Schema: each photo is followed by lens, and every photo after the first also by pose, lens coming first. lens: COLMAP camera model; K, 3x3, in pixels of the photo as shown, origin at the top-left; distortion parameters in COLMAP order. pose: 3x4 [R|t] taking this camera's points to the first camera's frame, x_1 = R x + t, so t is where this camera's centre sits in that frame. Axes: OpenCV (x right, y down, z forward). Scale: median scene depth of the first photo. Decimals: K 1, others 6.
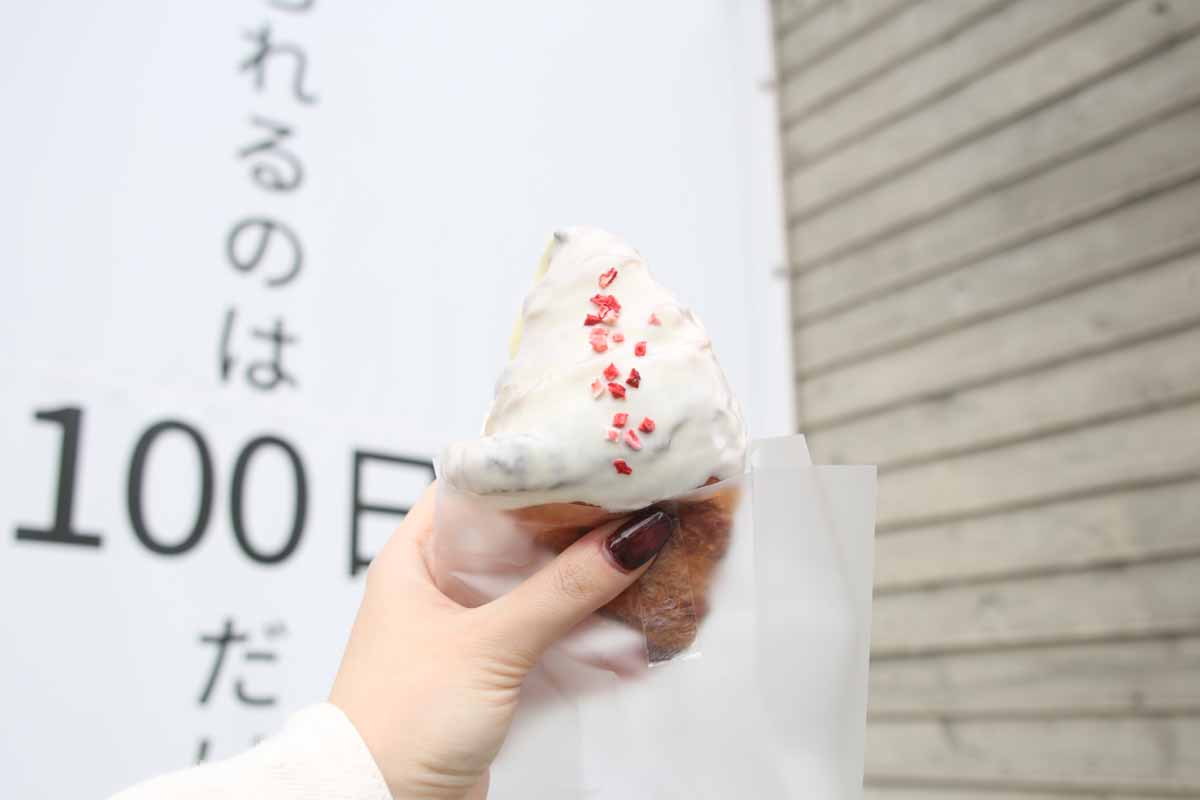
lens RADIAL K [[1270.5, 0, 597.3], [0, 1270.5, 482.4], [0, 0, 1]] dist [-0.060446, 0.017138]
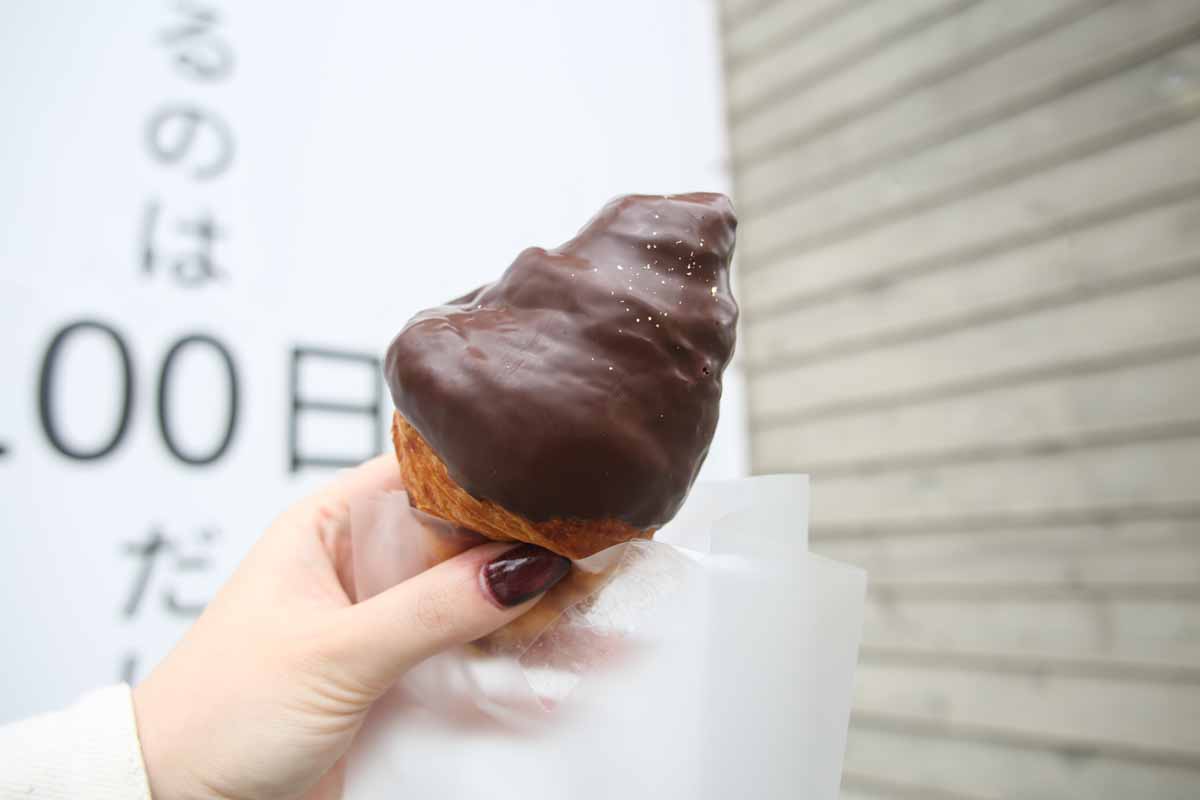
lens RADIAL K [[949.1, 0, 600.0], [0, 949.1, 400.0], [0, 0, 1]] dist [-0.033540, 0.000068]
pose [[0.999424, -0.016875, 0.029436, 0.023182], [0.015545, 0.998873, 0.044841, -0.012689], [-0.030159, -0.044357, 0.998560, 0.252891]]
